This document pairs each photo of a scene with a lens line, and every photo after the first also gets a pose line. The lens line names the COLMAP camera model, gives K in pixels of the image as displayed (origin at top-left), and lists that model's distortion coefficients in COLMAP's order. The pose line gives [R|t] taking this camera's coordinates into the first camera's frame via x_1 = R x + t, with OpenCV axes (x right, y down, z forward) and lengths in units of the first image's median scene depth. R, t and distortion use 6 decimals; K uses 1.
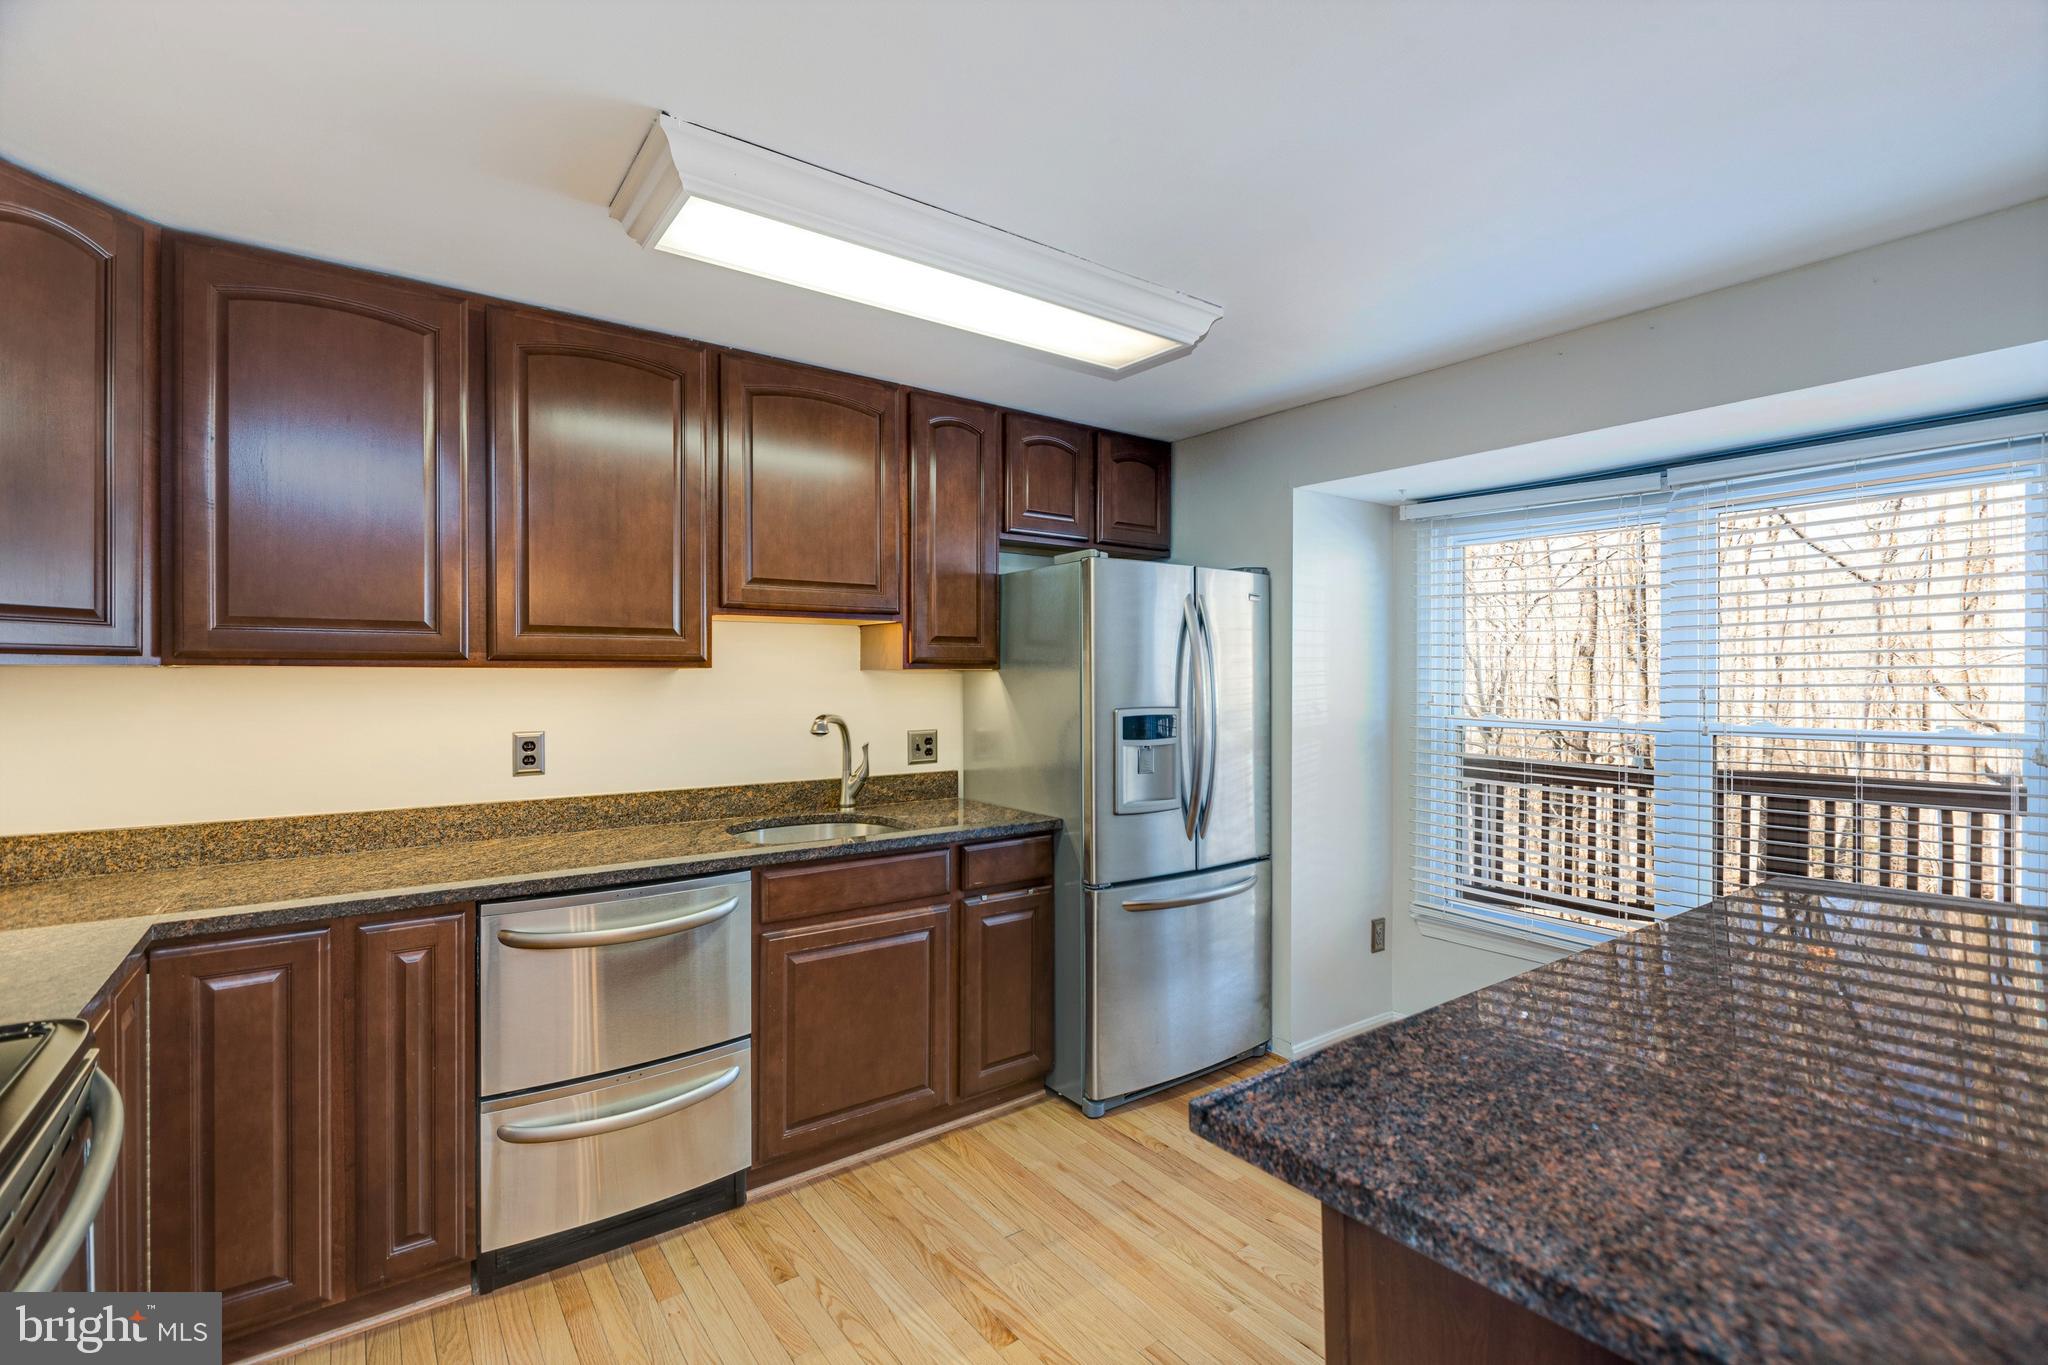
lens RADIAL K [[906.1, 0, 1029.7], [0, 906.1, 681.4], [0, 0, 1]] dist [-0.001213, -0.000297]
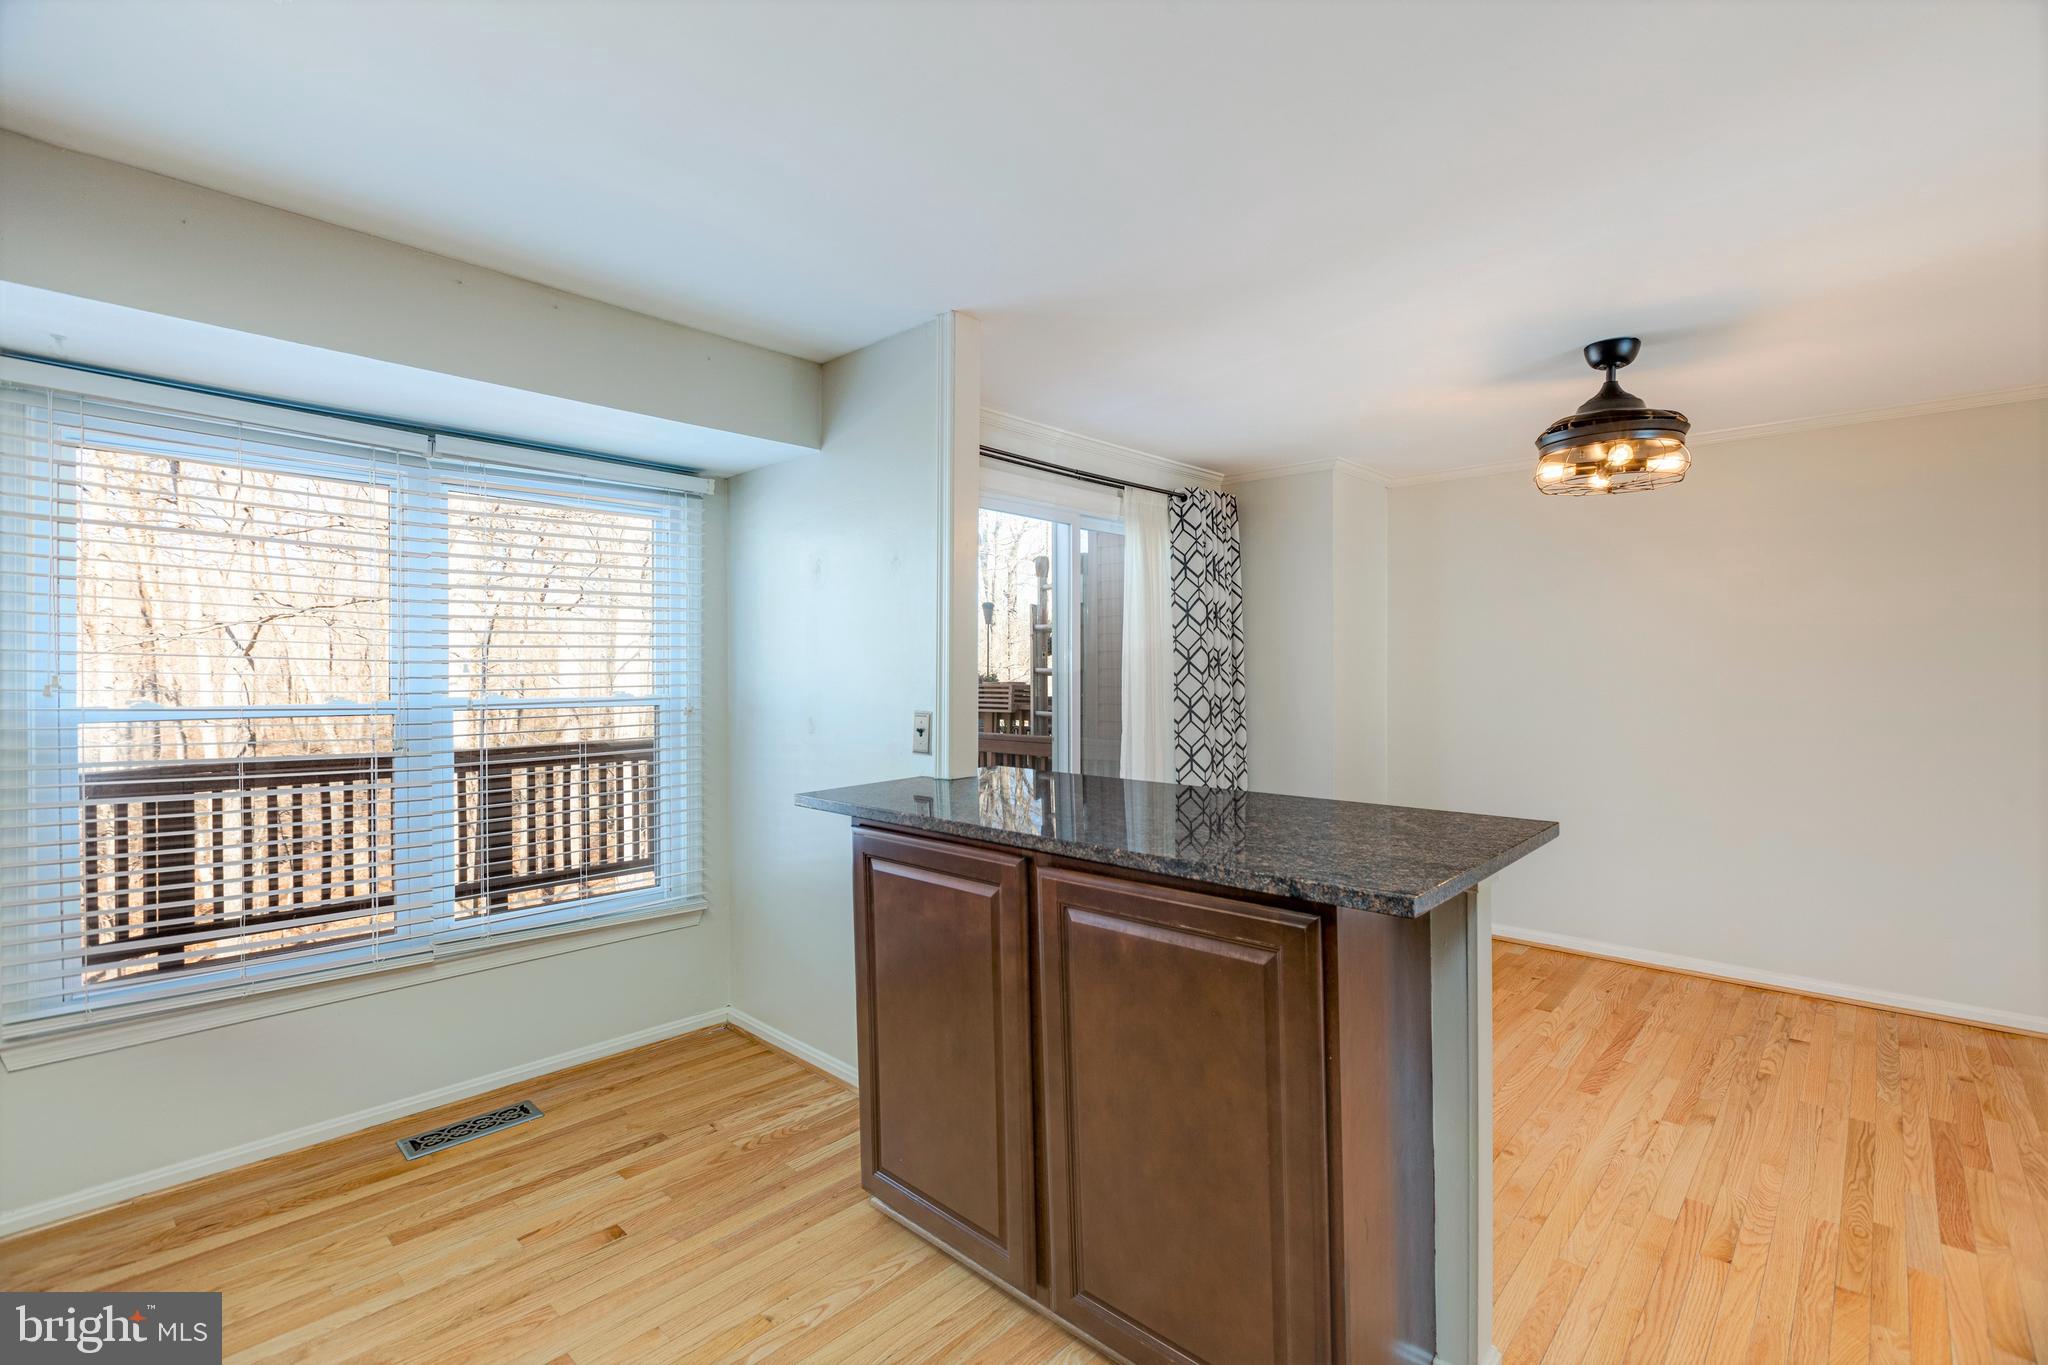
lens RADIAL K [[901.7, 0, 1065.5], [0, 901.7, 685.4], [0, 0, 1]] dist [0.001181, 0.000223]
pose [[-0.207996, -0.013139, 0.978041, -0.398813], [0.013864, 0.999770, 0.016379, 0.026777], [-0.978031, 0.016967, -0.207766, 0.584187]]
